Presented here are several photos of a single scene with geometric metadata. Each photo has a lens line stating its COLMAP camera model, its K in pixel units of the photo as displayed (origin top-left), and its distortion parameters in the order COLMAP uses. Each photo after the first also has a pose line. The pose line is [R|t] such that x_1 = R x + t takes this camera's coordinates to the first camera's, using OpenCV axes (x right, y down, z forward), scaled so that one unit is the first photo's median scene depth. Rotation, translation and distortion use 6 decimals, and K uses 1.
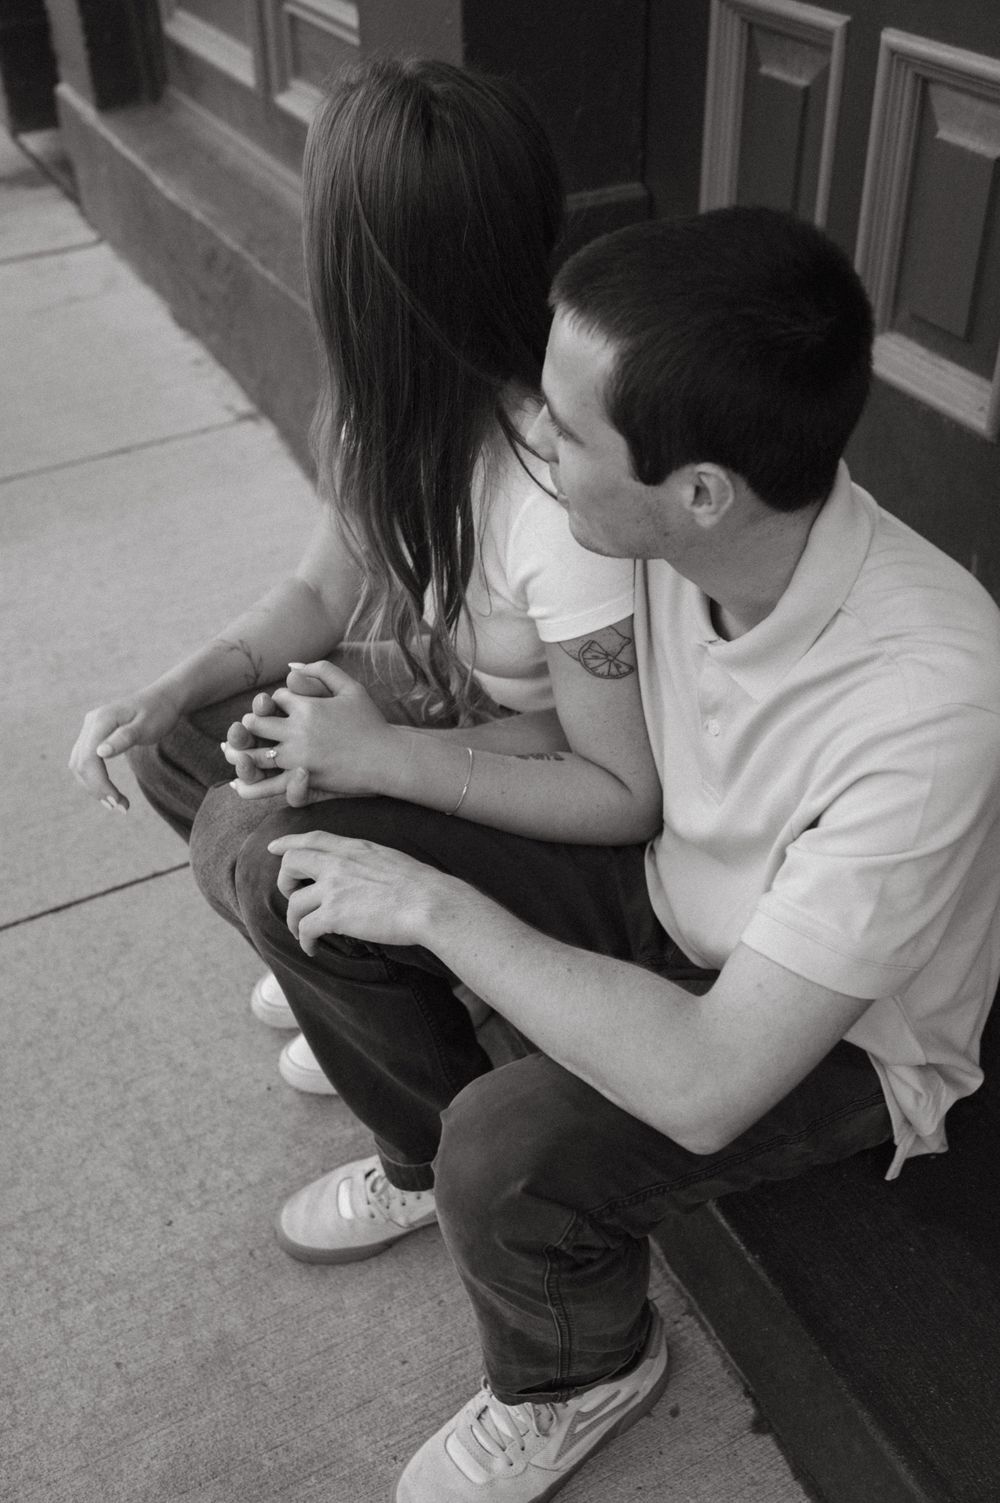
lens RADIAL K [[1557.4, 0, 492.5], [0, 1557.4, 748.1], [0, 0, 1]] dist [0.002394, 0.000000]
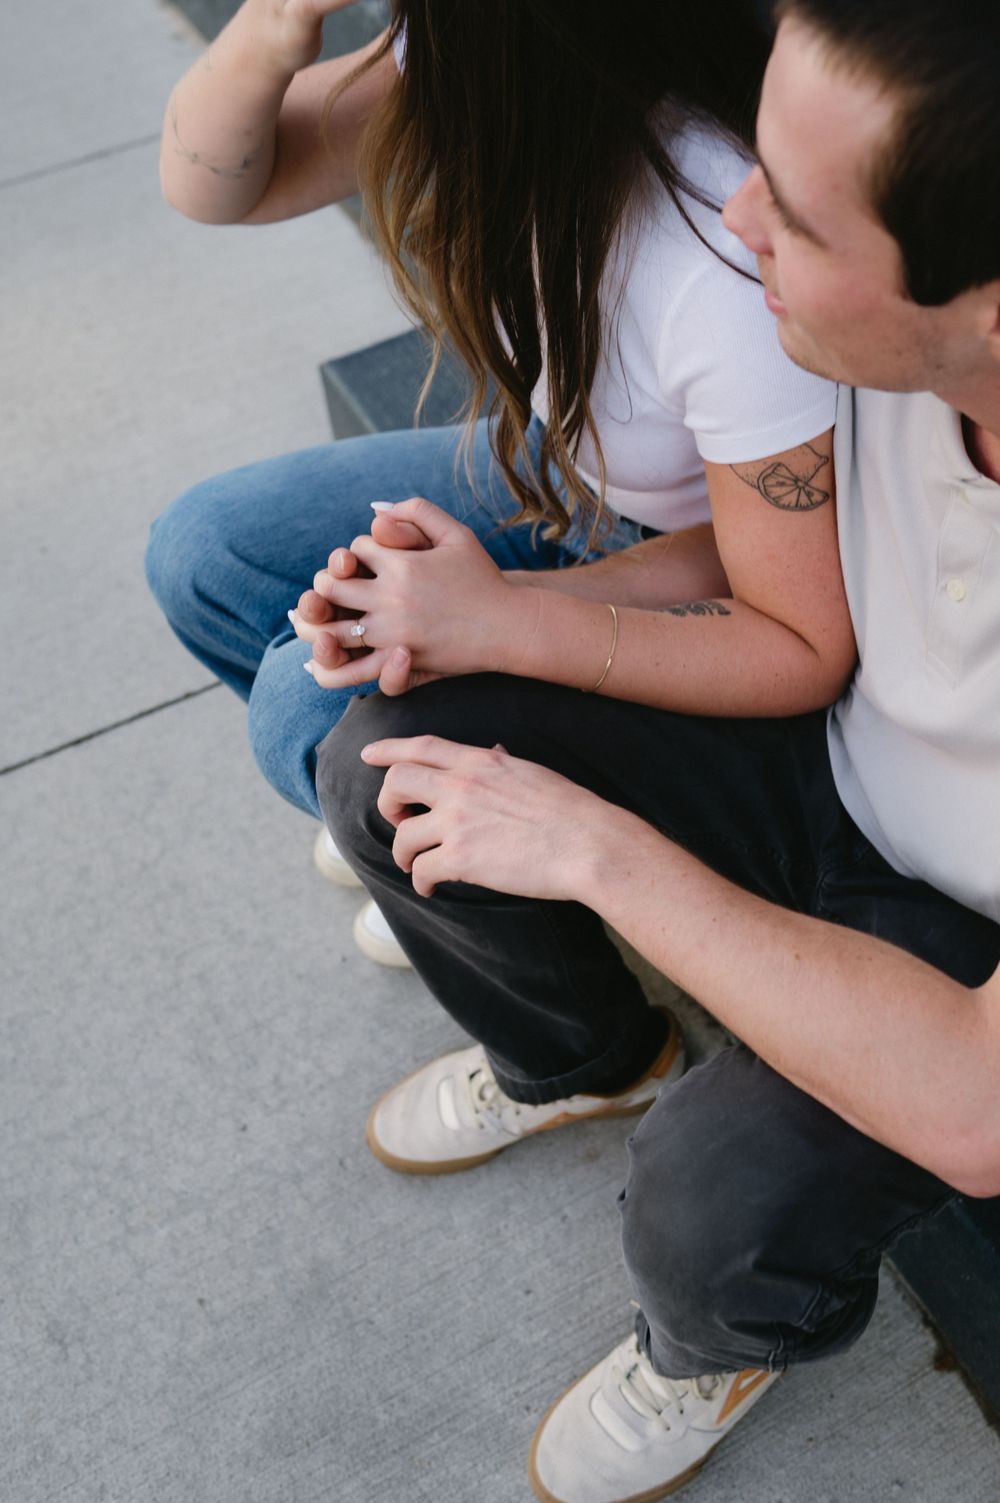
lens RADIAL K [[1557.4, 0, 486.9], [0, 1557.4, 774.7], [0, 0, 1]] dist [0.002394, 0.000000]
pose [[0.999572, -0.028854, -0.004722, -0.069914], [0.029191, 0.975791, 0.216749, -0.081562], [-0.001646, -0.216794, 0.976216, 0.218234]]
